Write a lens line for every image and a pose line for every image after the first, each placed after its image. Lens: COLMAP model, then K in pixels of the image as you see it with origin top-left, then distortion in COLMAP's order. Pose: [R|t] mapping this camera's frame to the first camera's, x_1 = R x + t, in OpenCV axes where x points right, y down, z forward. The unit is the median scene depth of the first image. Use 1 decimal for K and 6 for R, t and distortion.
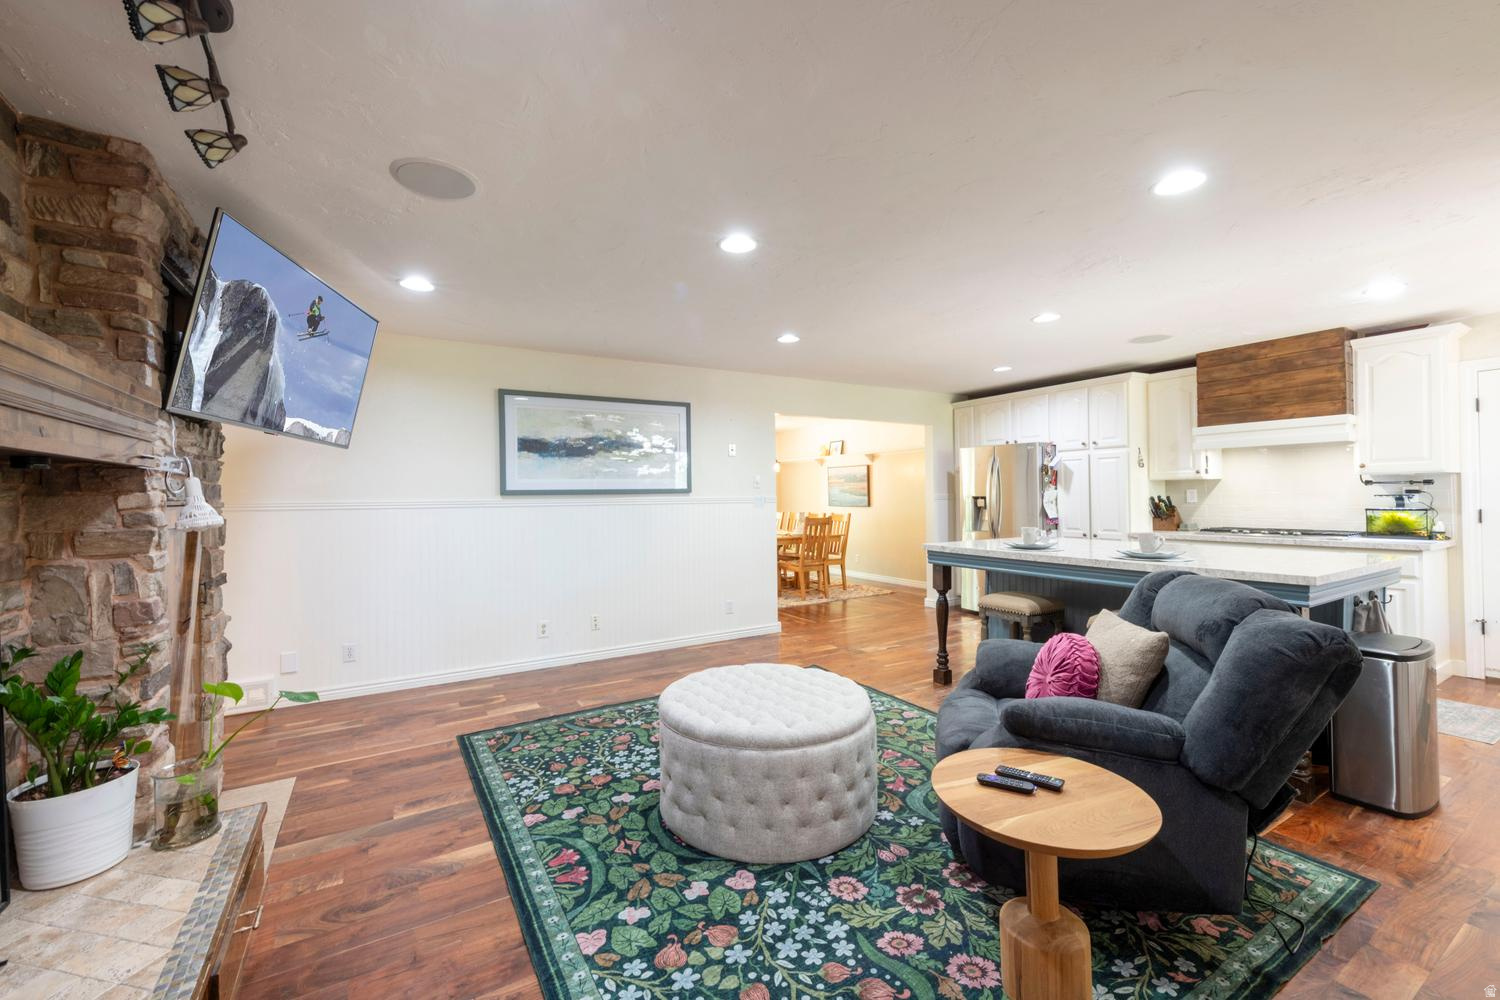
lens RADIAL K [[609.4, 0, 753.0], [0, 609.4, 498.2], [0, 0, 1]] dist [0.003972, 0.000239]
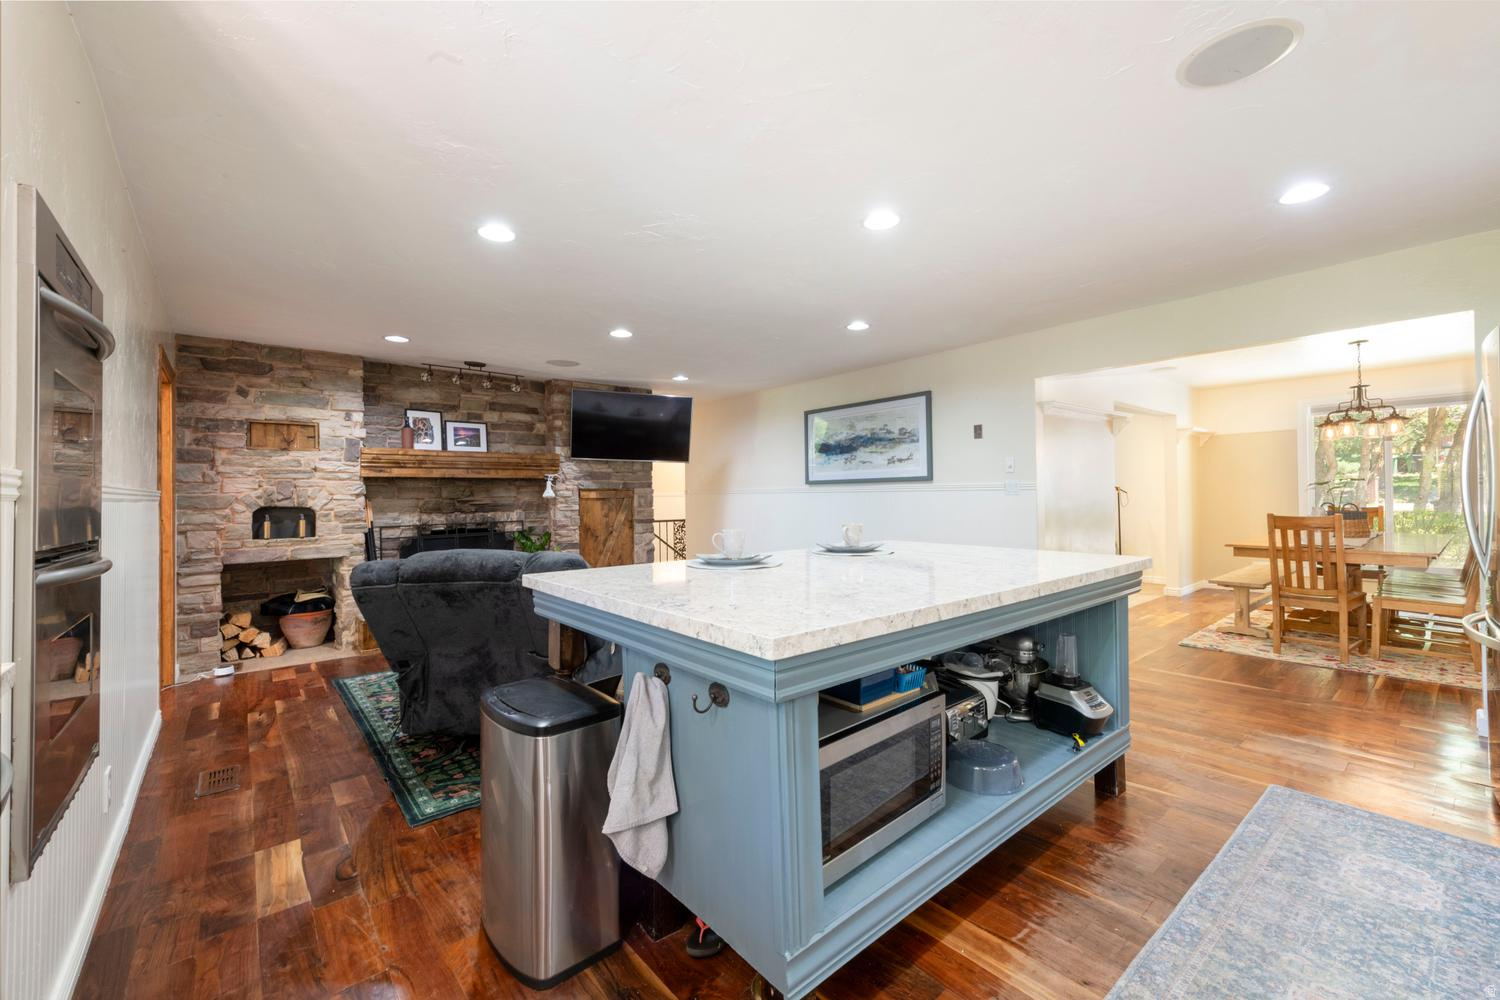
lens RADIAL K [[609.4, 0, 758.9], [0, 609.4, 494.1], [0, 0, 1]] dist [0.003972, 0.000239]
pose [[0.156792, 0.010638, -0.987574, 1.270071], [0.005837, 0.999915, 0.011698, 0.001164], [0.987614, -0.007599, 0.156717, 0.832272]]
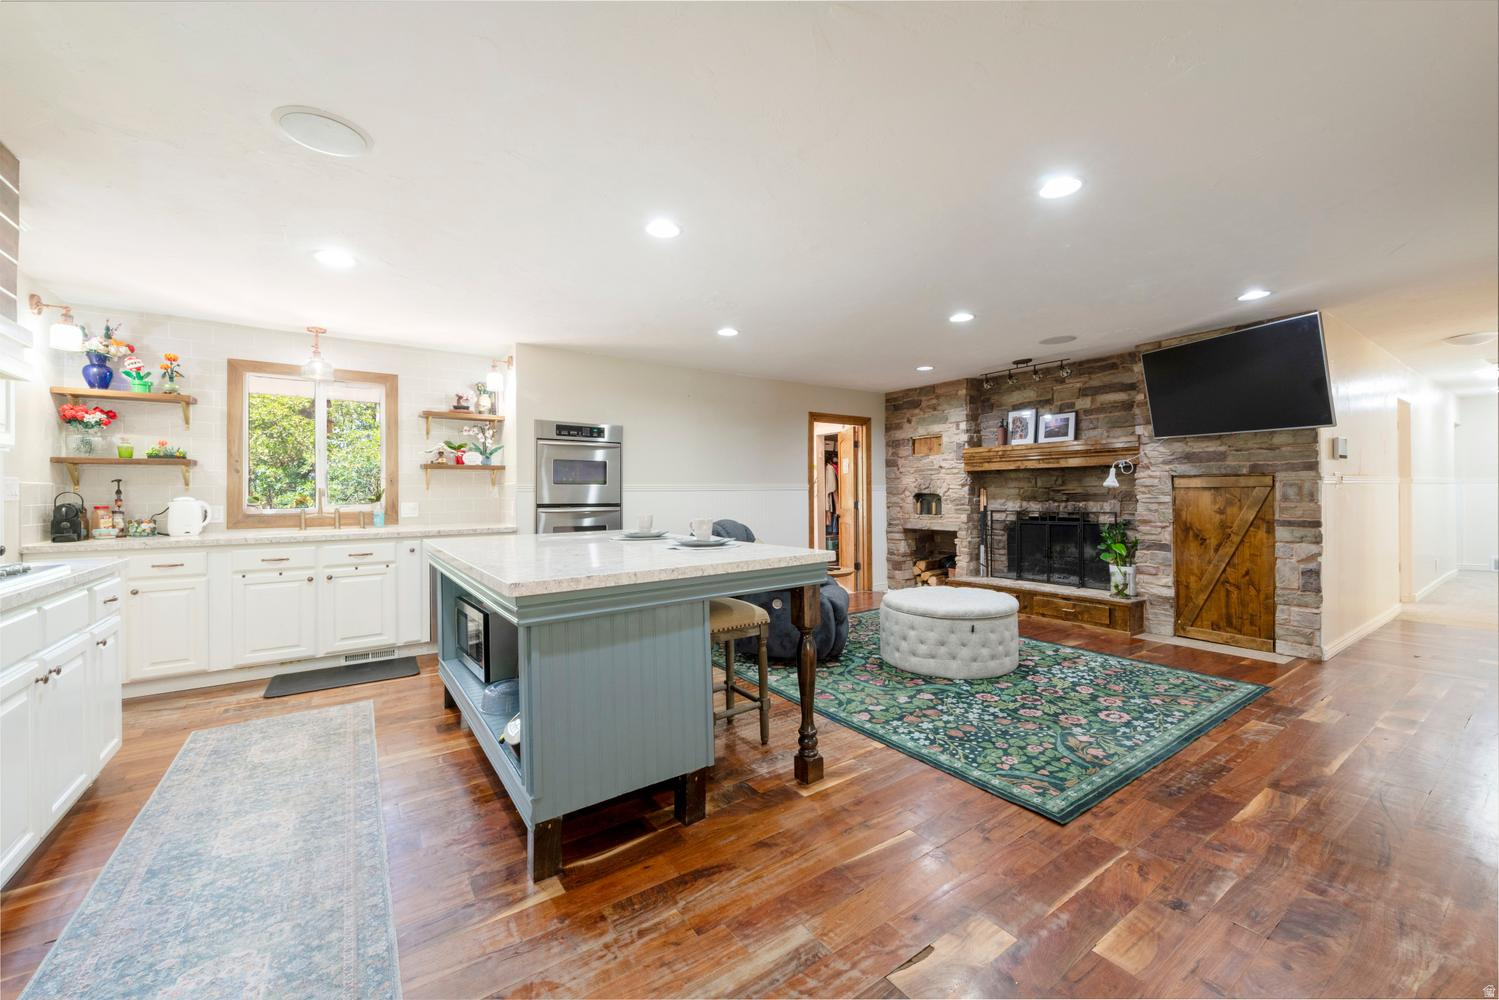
lens RADIAL K [[584.5, 0, 747.8], [0, 584.5, 490.5], [0, 0, 1]] dist [0.012522, -0.000290]
pose [[-0.998150, 0.025017, -0.055410, 0.474092], [0.024955, 0.999687, 0.001797, 0.011400], [0.055438, 0.000411, -0.998462, 1.889381]]
